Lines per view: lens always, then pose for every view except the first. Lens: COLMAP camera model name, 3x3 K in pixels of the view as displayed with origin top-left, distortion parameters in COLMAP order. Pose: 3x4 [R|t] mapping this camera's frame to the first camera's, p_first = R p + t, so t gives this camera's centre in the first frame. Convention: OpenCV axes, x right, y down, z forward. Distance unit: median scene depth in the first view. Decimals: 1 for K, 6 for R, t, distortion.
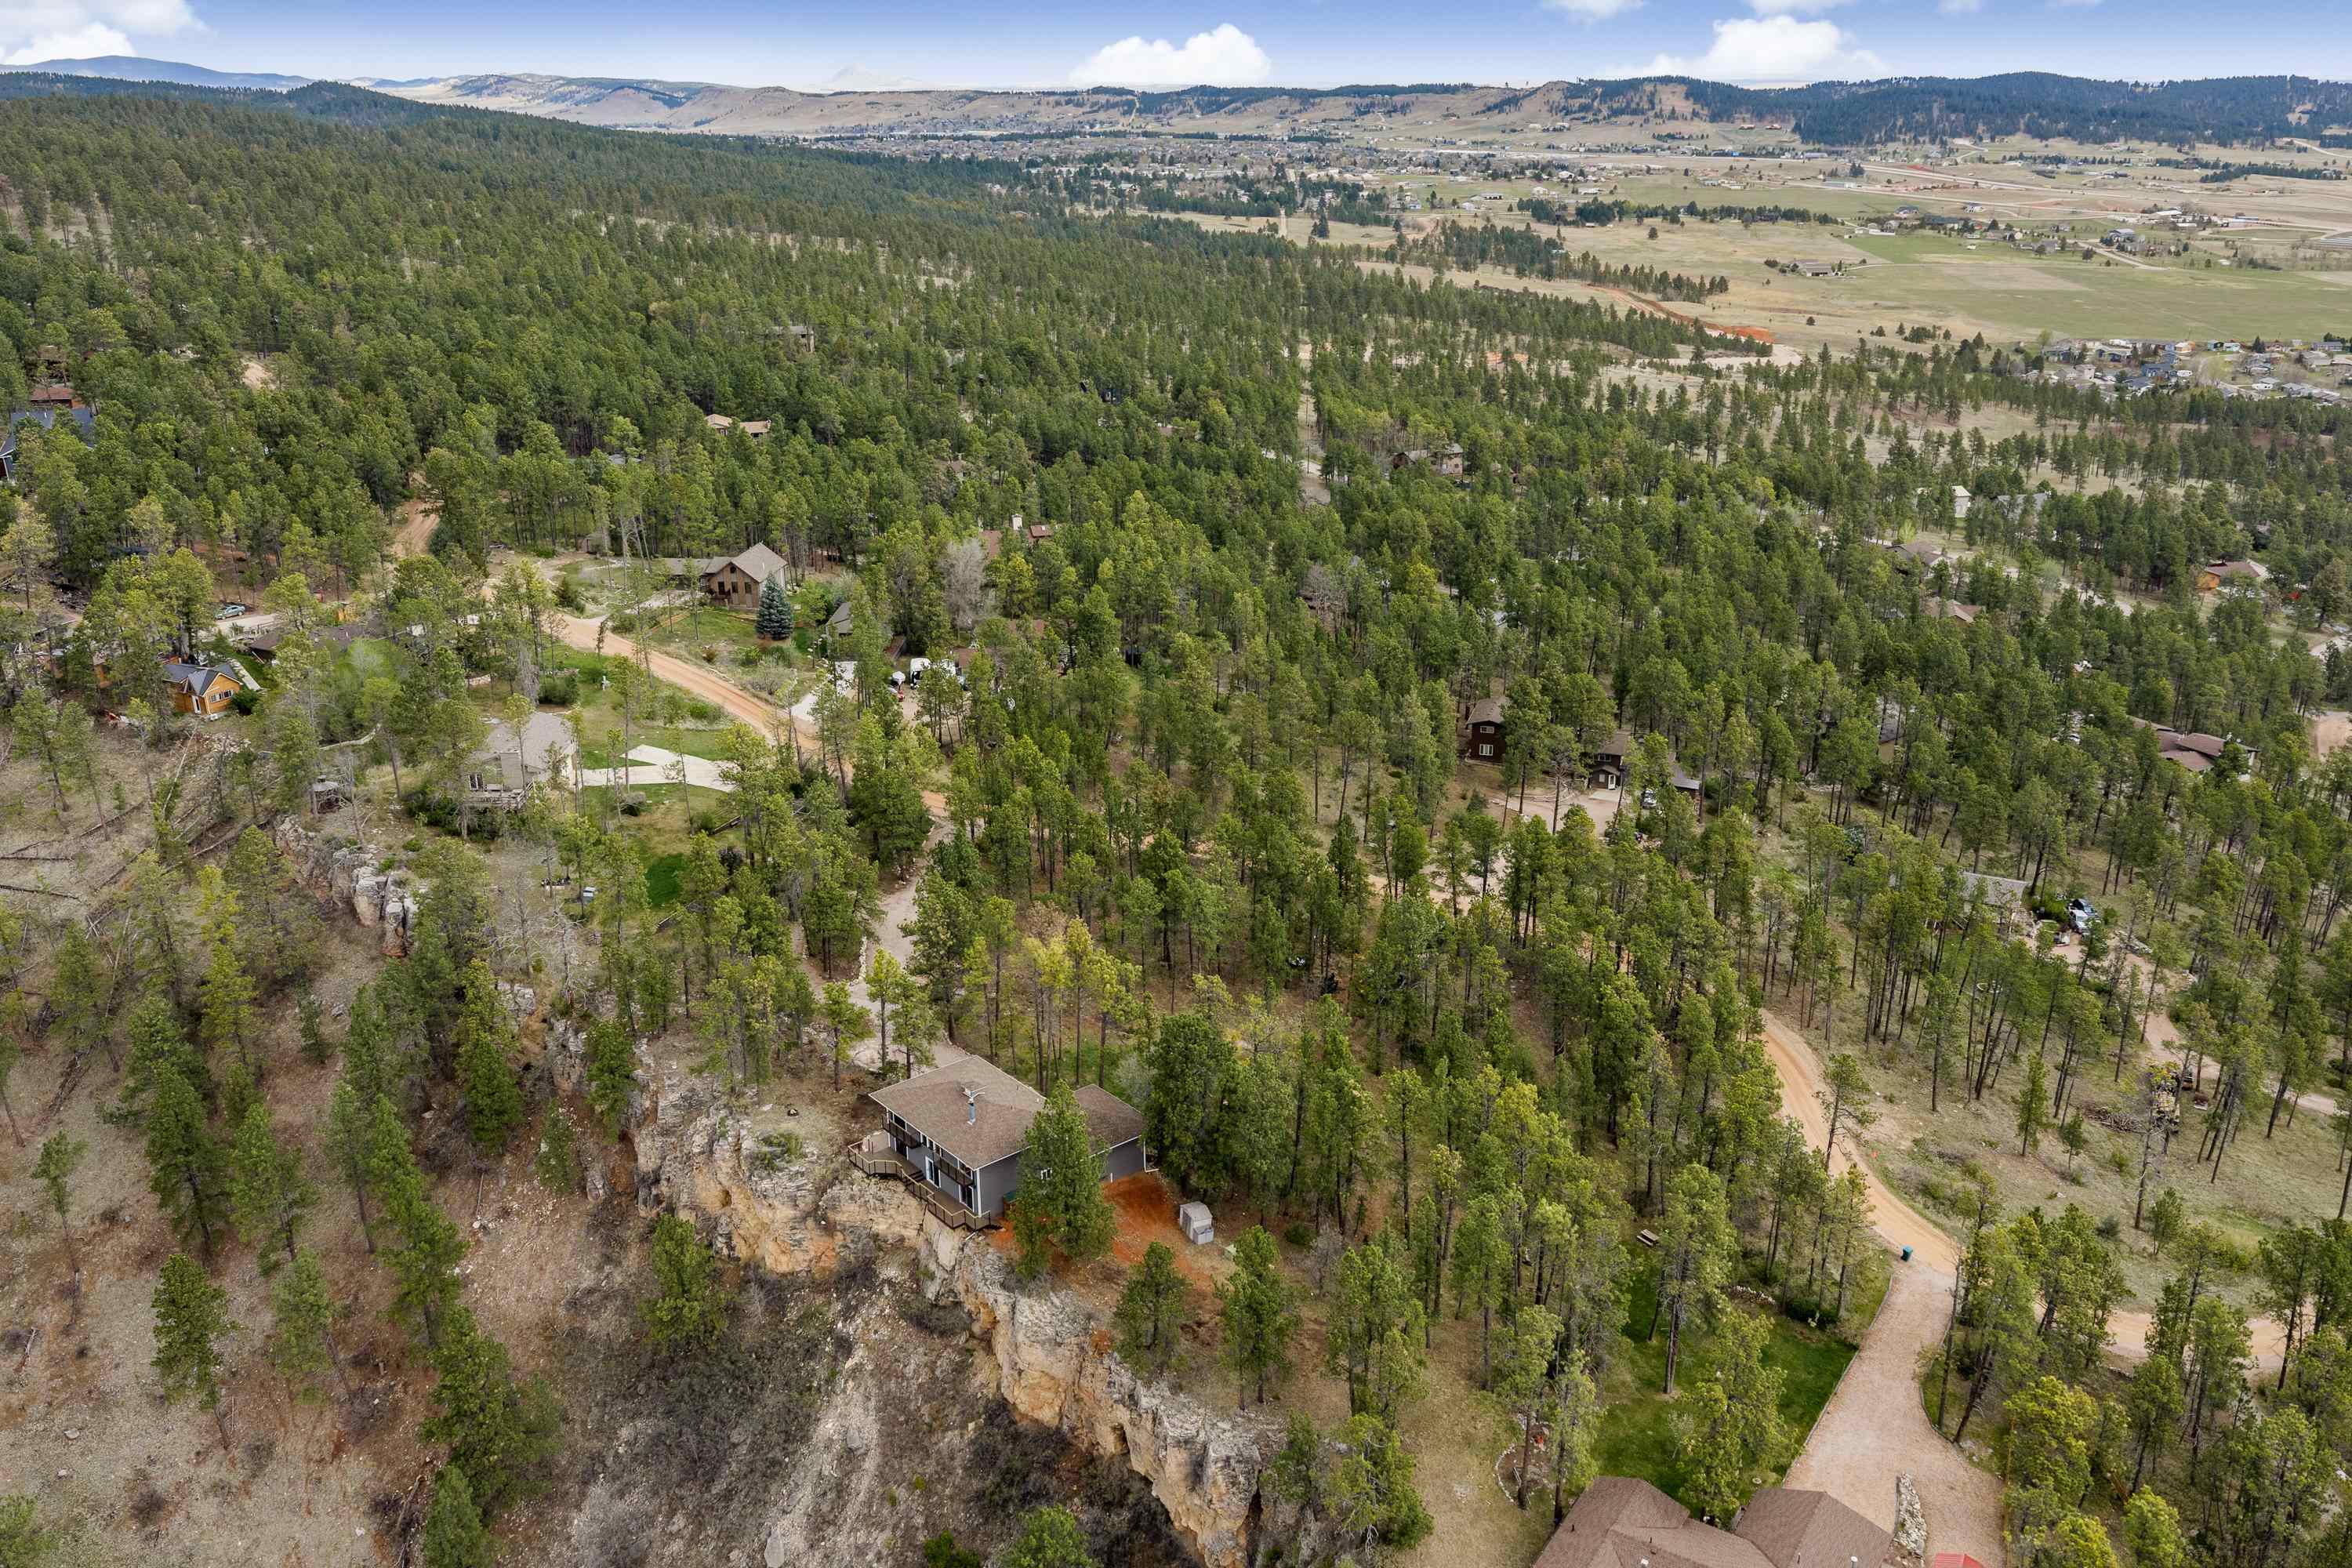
lens RADIAL K [[1945.8, 0, 1178.8], [0, 1945.8, 809.3], [0, 0, 1]] dist [0.030500, -0.043114]
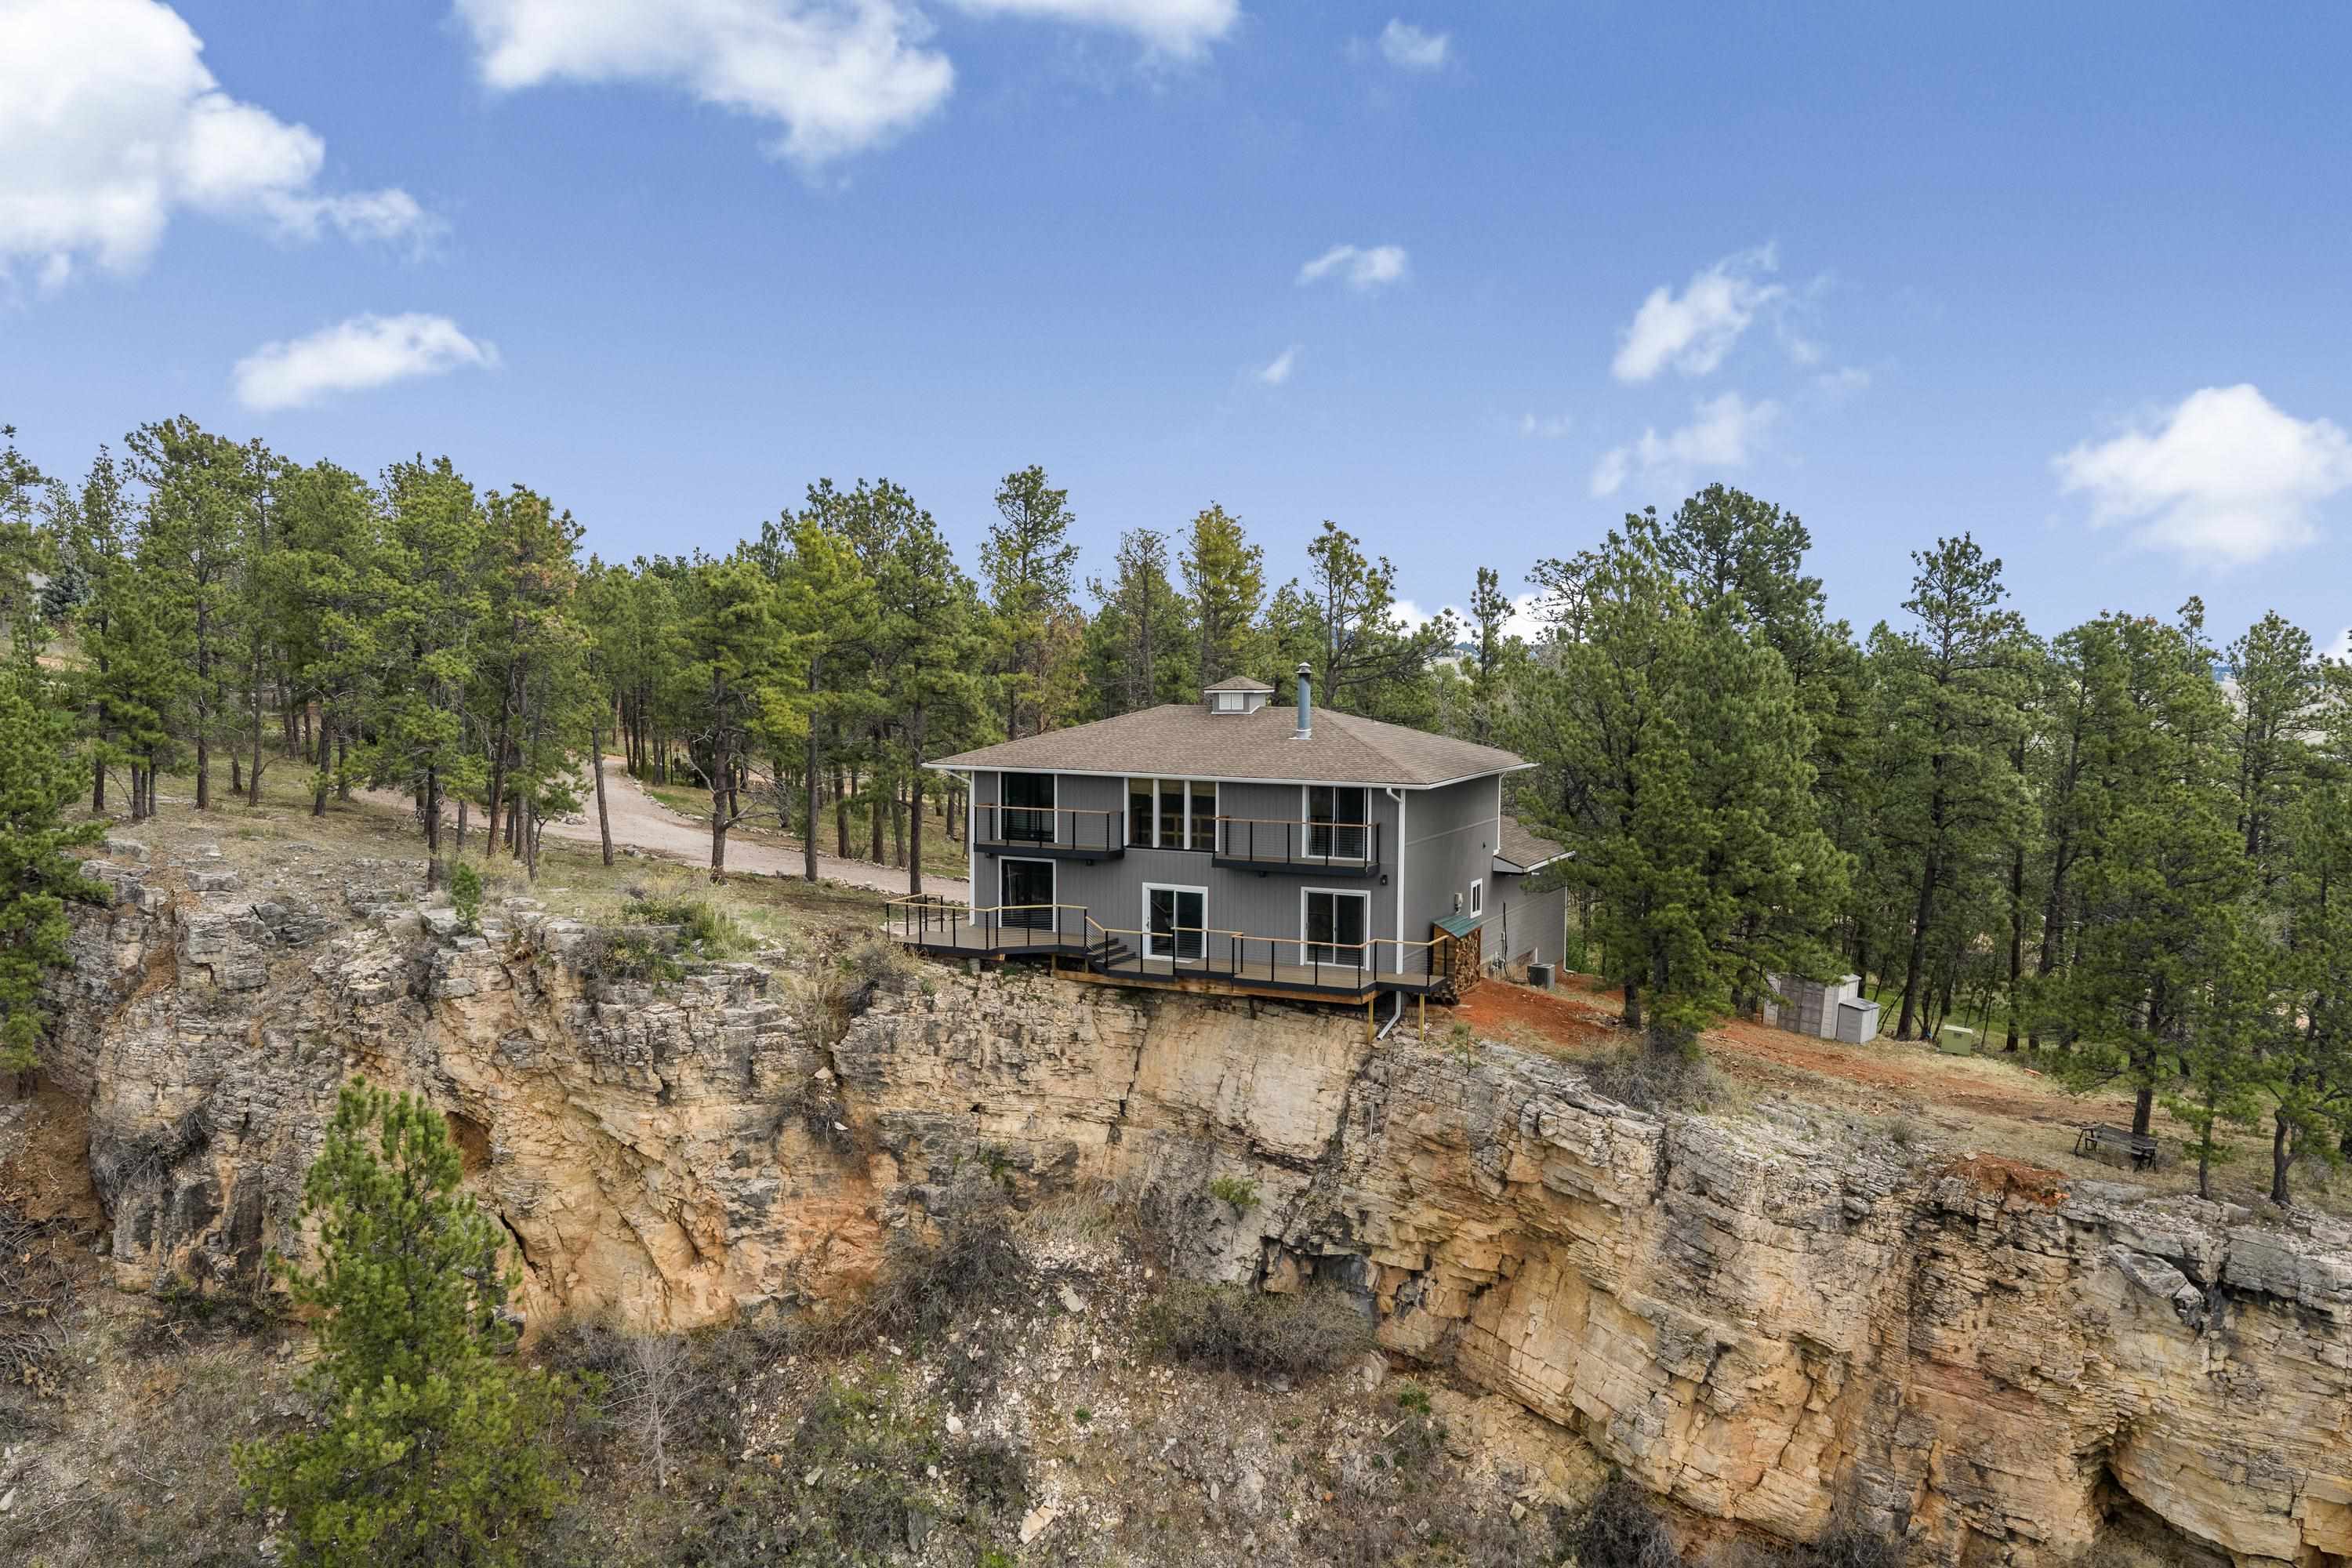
lens RADIAL K [[1945.8, 0, 1178.8], [0, 1945.8, 809.3], [0, 0, 1]] dist [0.030500, -0.043114]
pose [[0.914488, -0.025889, 0.403785, -0.262073], [0.132250, 0.962263, -0.237822, 0.247265], [-0.382390, 0.270886, 0.883402, 0.681022]]
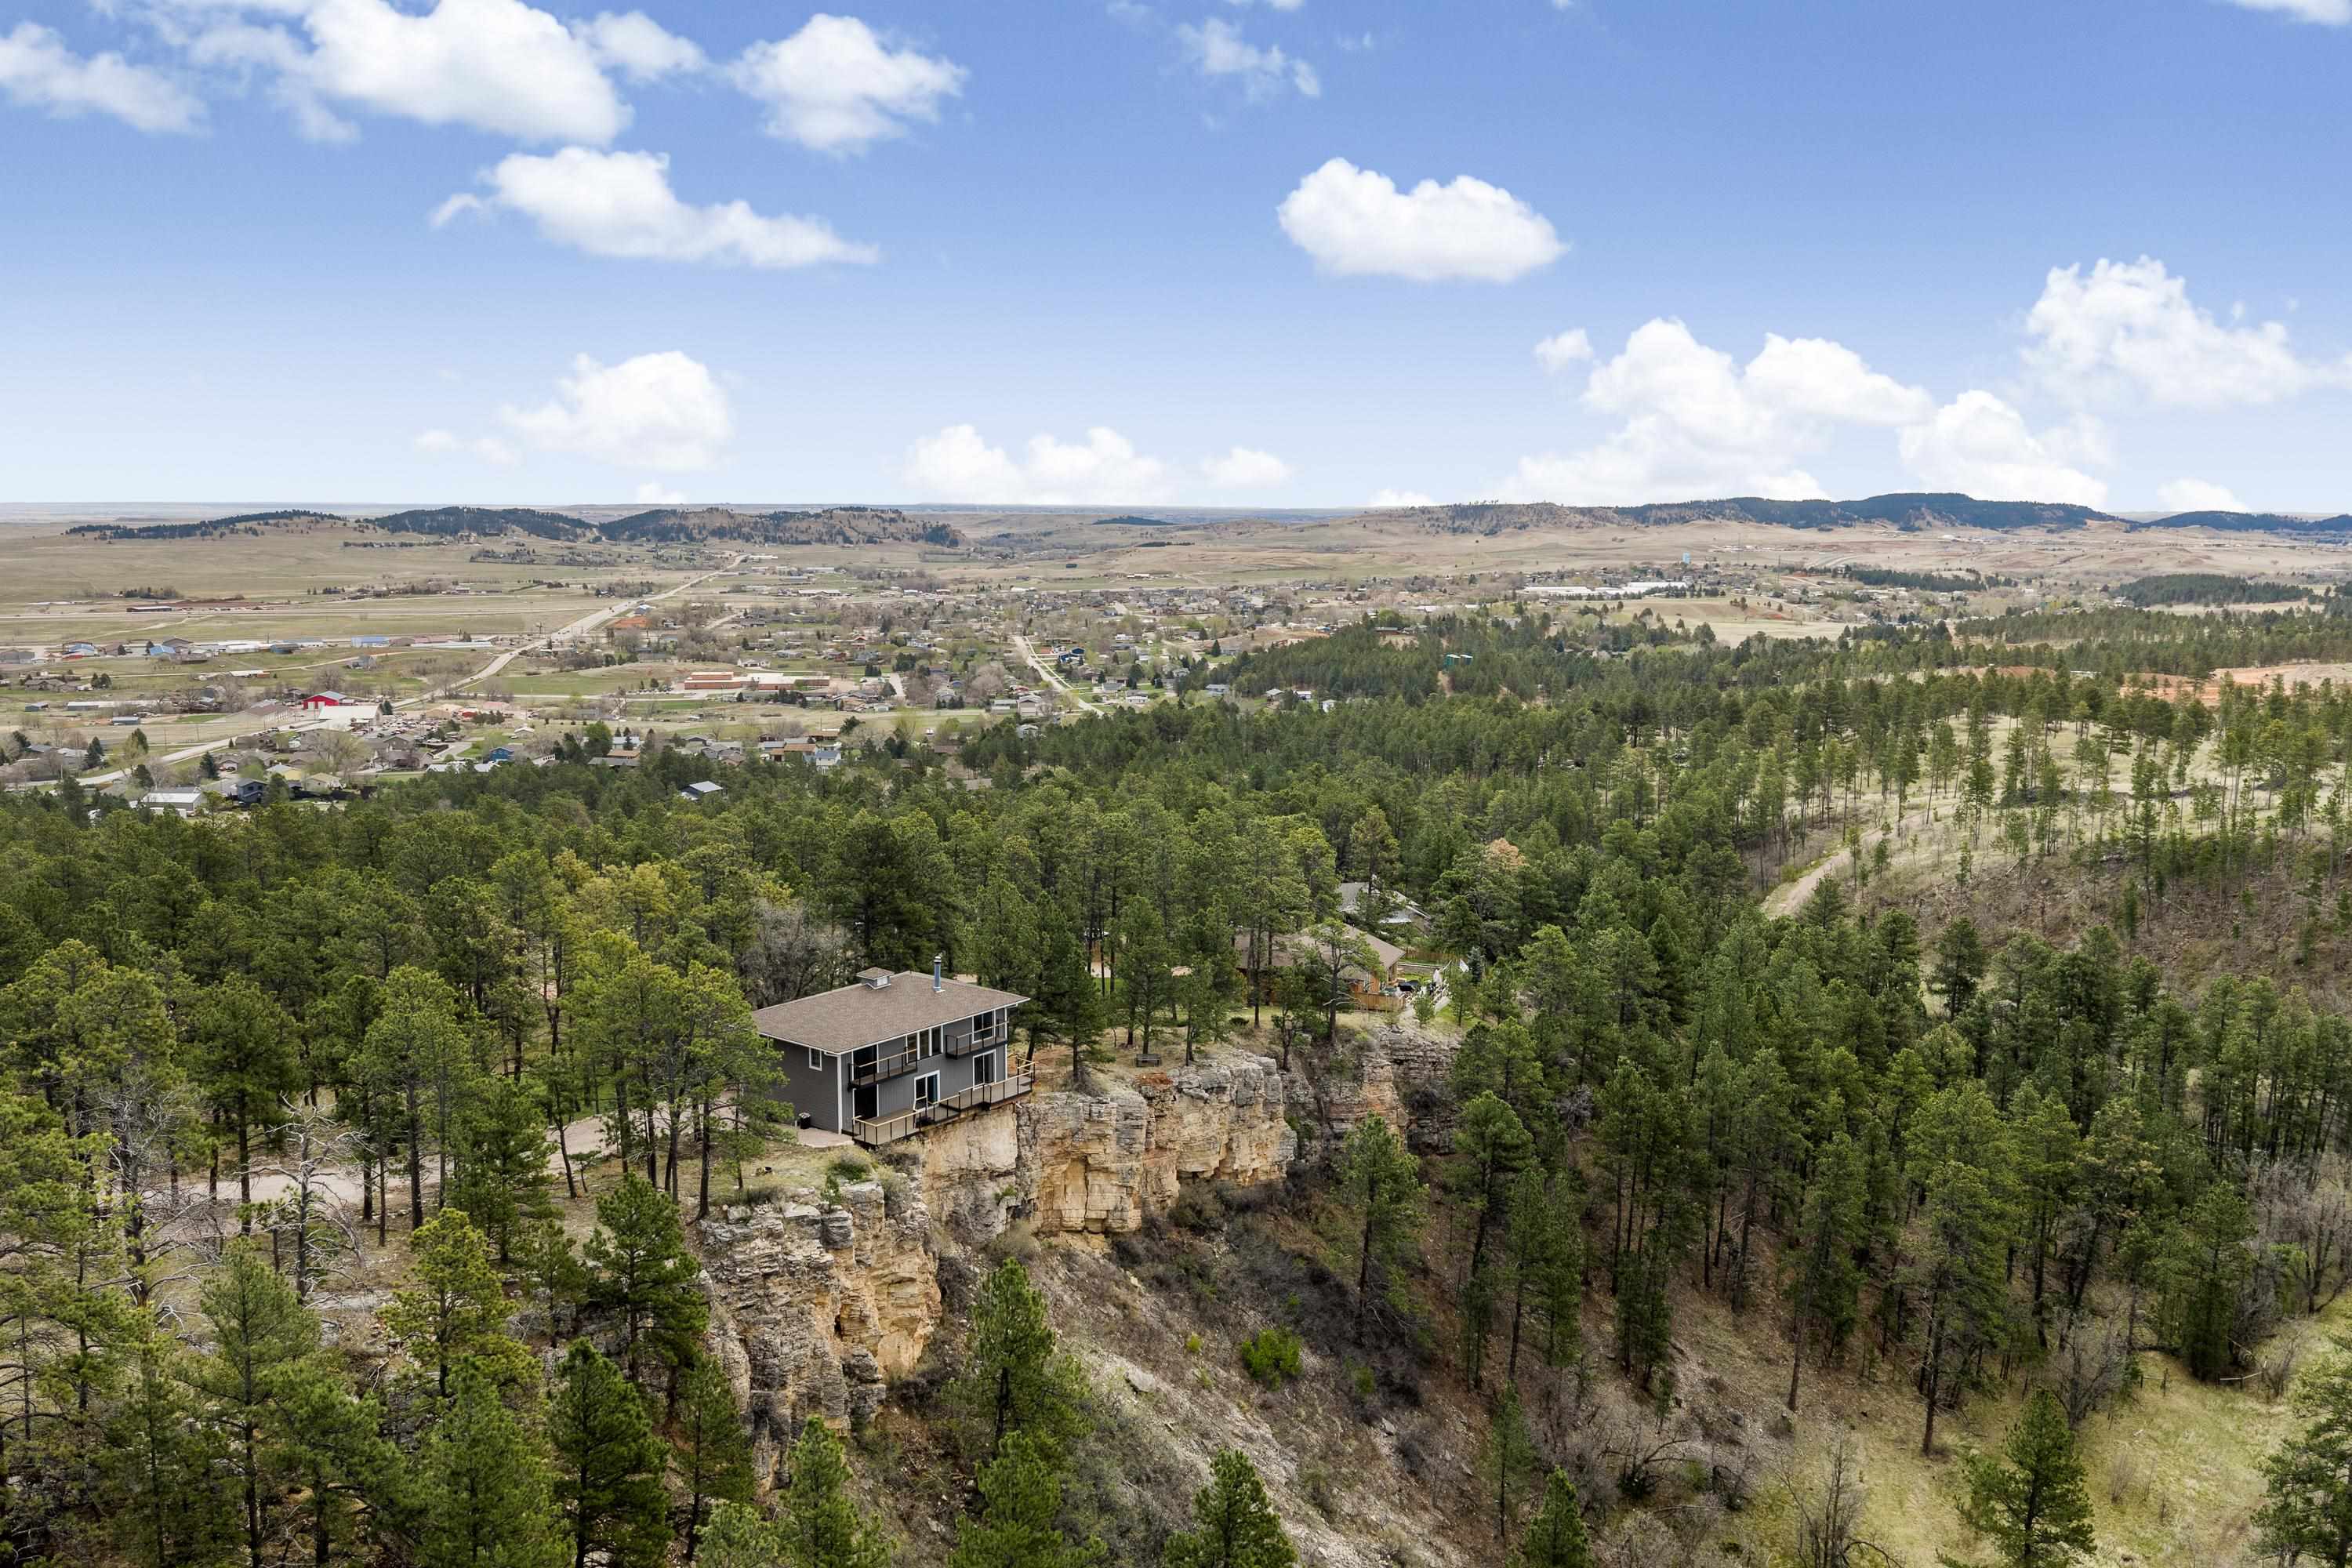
lens RADIAL K [[1945.8, 0, 1178.8], [0, 1945.8, 809.3], [0, 0, 1]] dist [0.030500, -0.043114]
pose [[-0.198702, -0.154468, 0.967810, -0.822900], [0.341059, 0.914879, 0.216043, -0.034074], [-0.918802, 0.373009, -0.129105, 0.958150]]
